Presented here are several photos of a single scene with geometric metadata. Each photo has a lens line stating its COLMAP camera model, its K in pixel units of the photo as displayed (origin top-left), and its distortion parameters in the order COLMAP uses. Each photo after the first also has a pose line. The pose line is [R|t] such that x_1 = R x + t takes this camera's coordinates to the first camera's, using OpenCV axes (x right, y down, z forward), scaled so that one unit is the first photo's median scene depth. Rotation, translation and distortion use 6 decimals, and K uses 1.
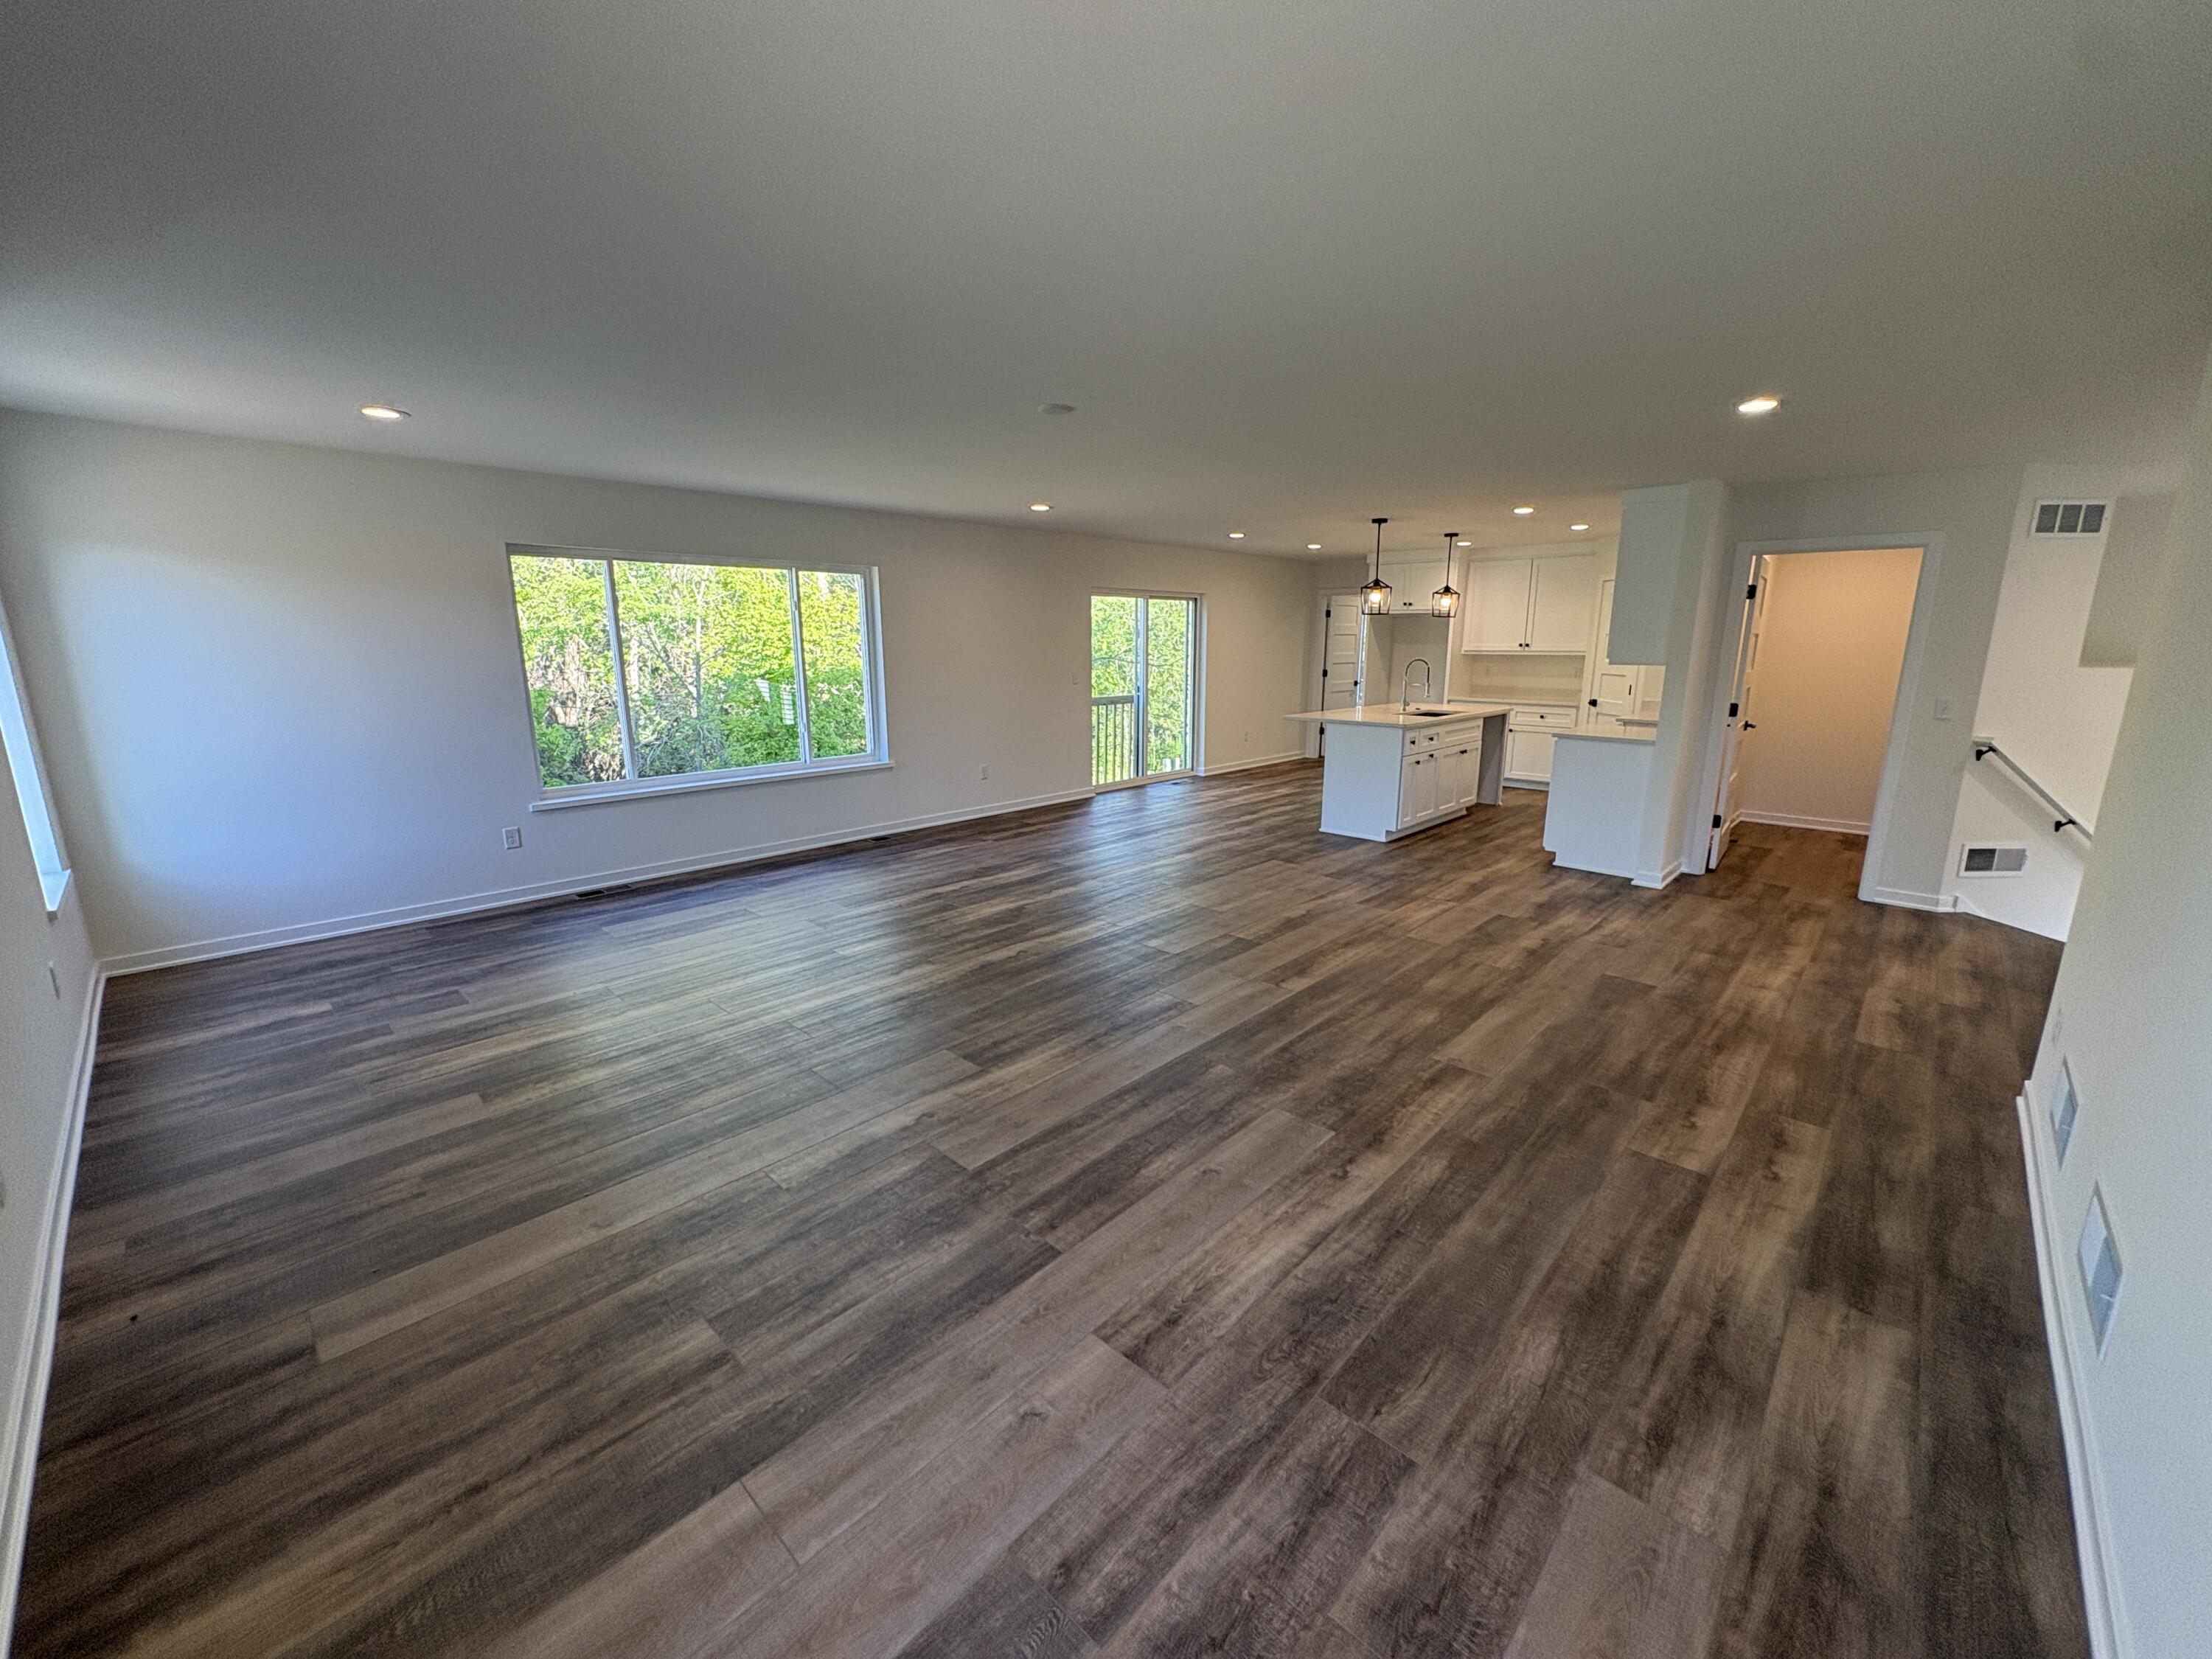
lens RADIAL K [[881.0, 0, 1106.2], [0, 881.0, 827.7], [0, 0, 1]] dist [0.000999, 0.000440]
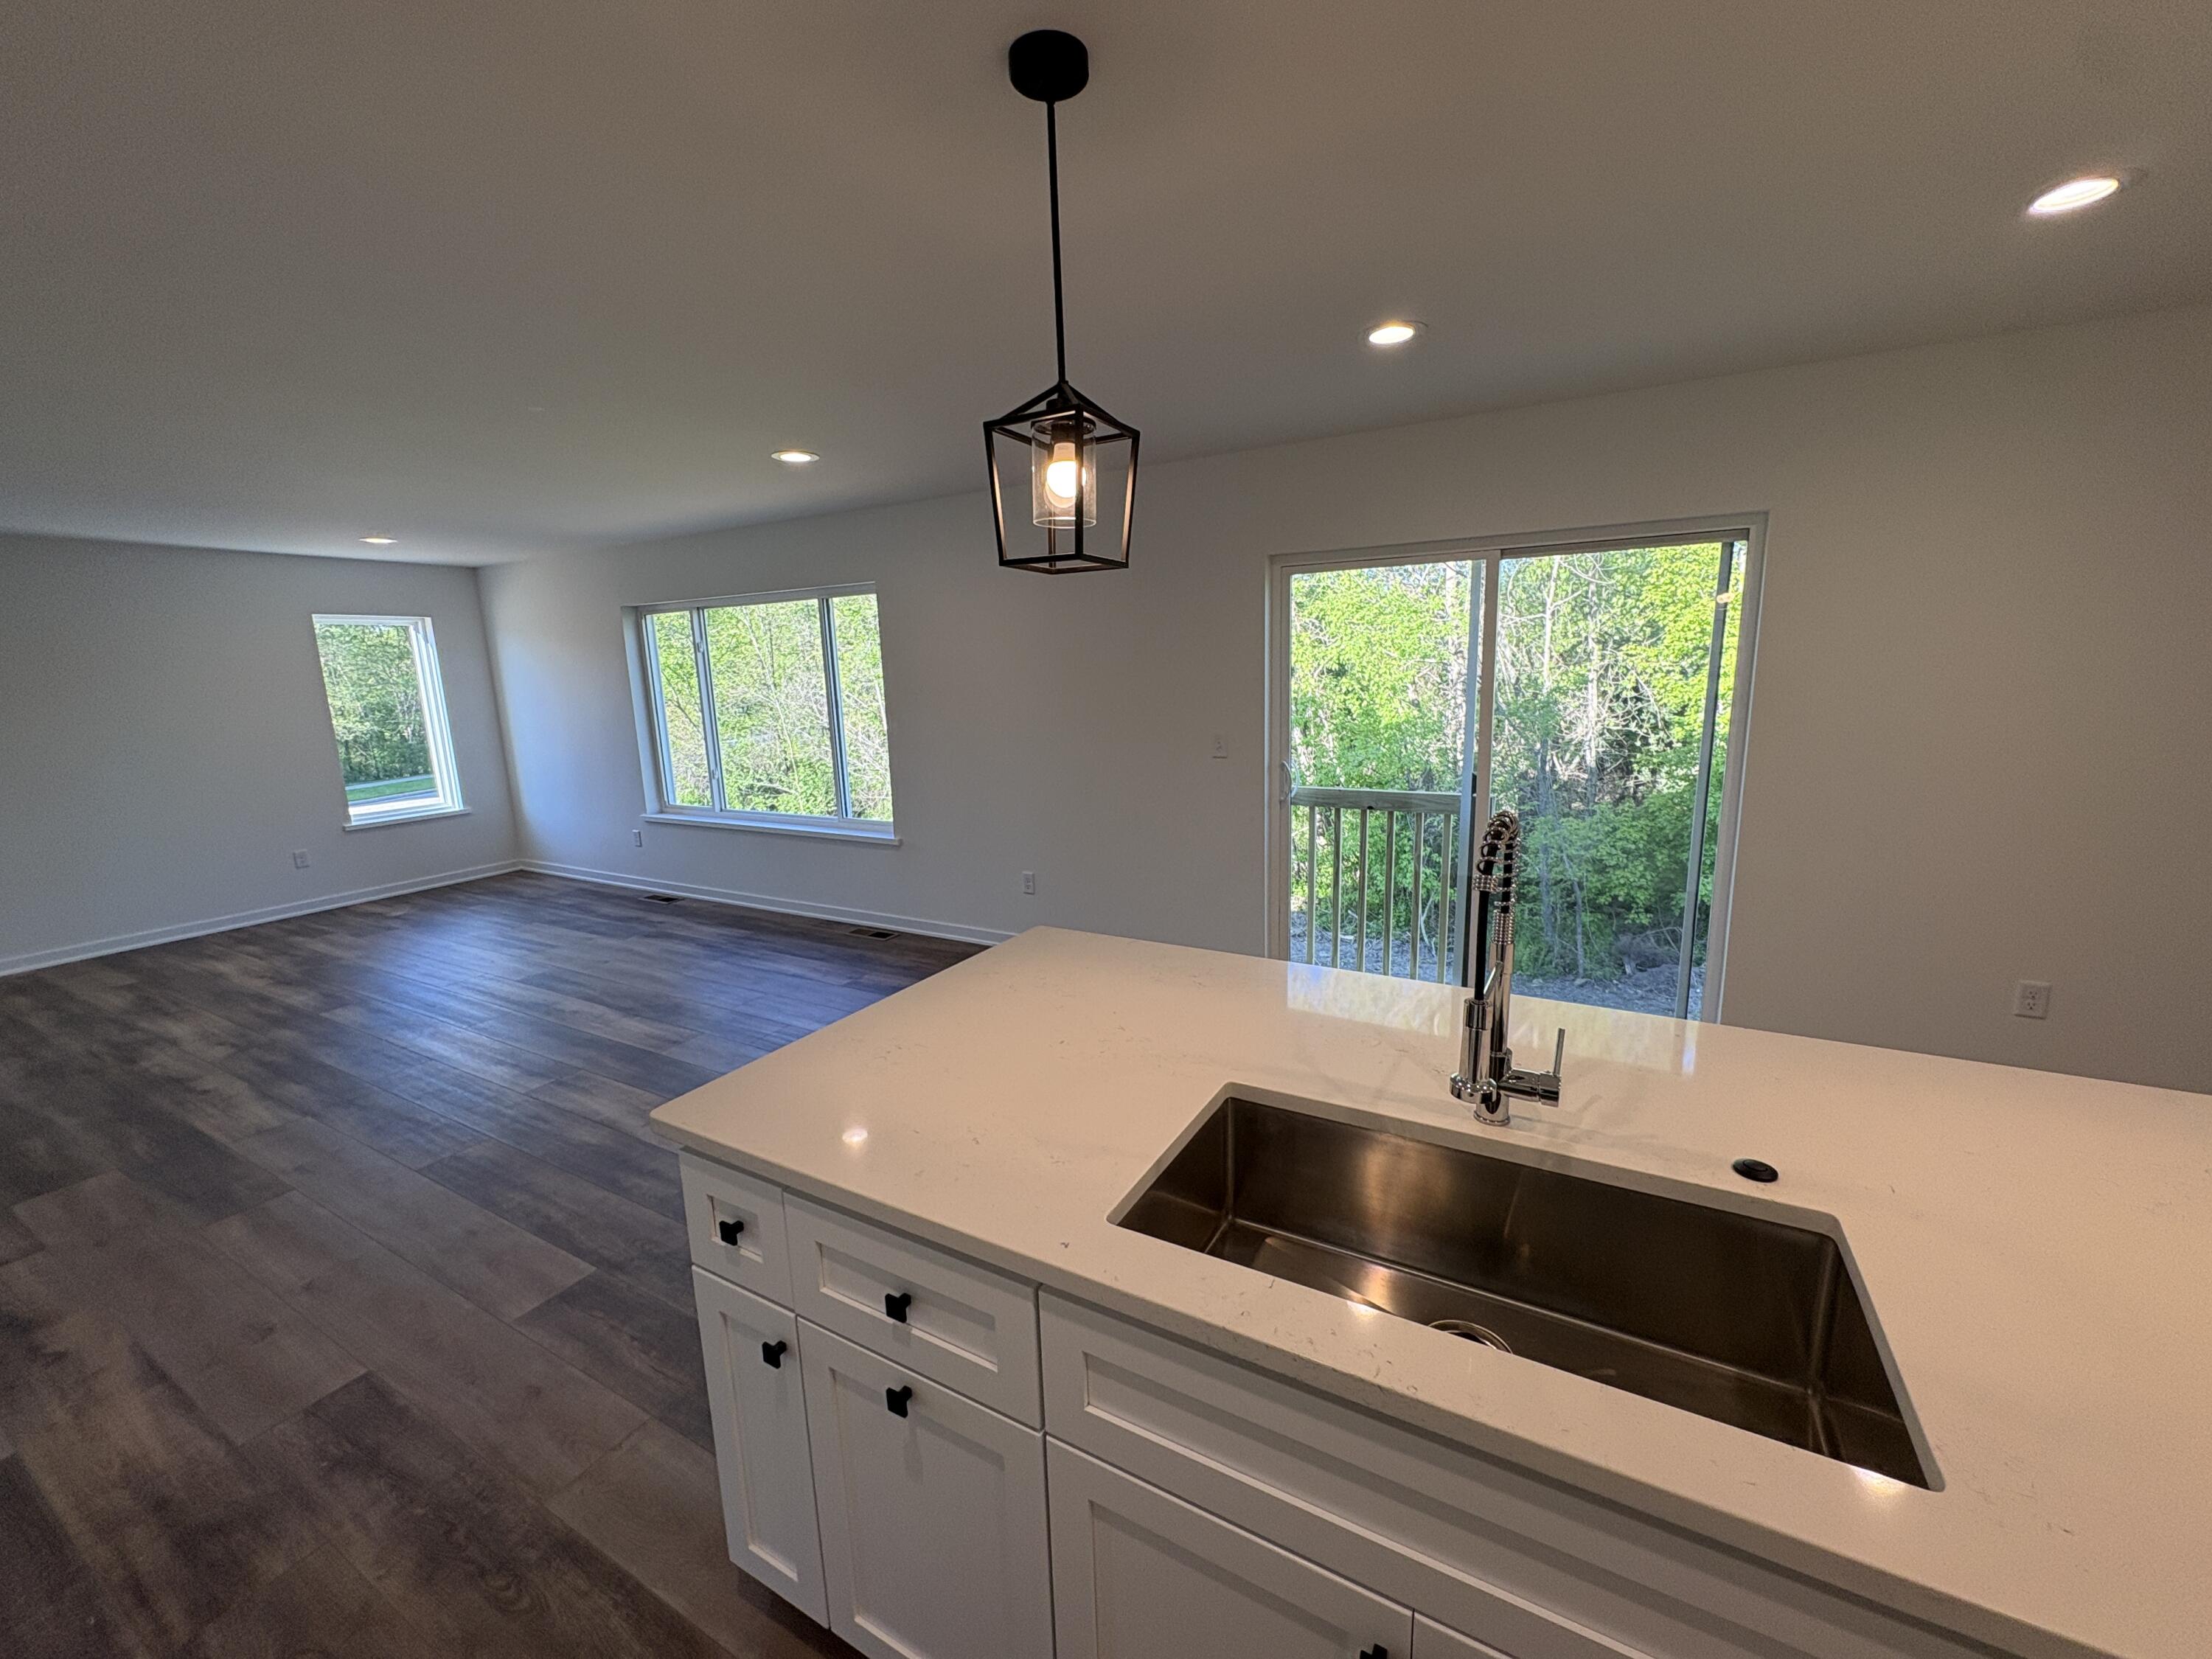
lens RADIAL K [[879.0, 0, 1107.0], [0, 879.0, 827.1], [0, 0, 1]] dist [0.000130, -0.000102]
pose [[0.239897, 0.170128, -0.955775, 0.813971], [-0.176412, 0.975773, 0.129409, -0.336922], [0.954635, 0.137566, 0.264098, 1.536889]]
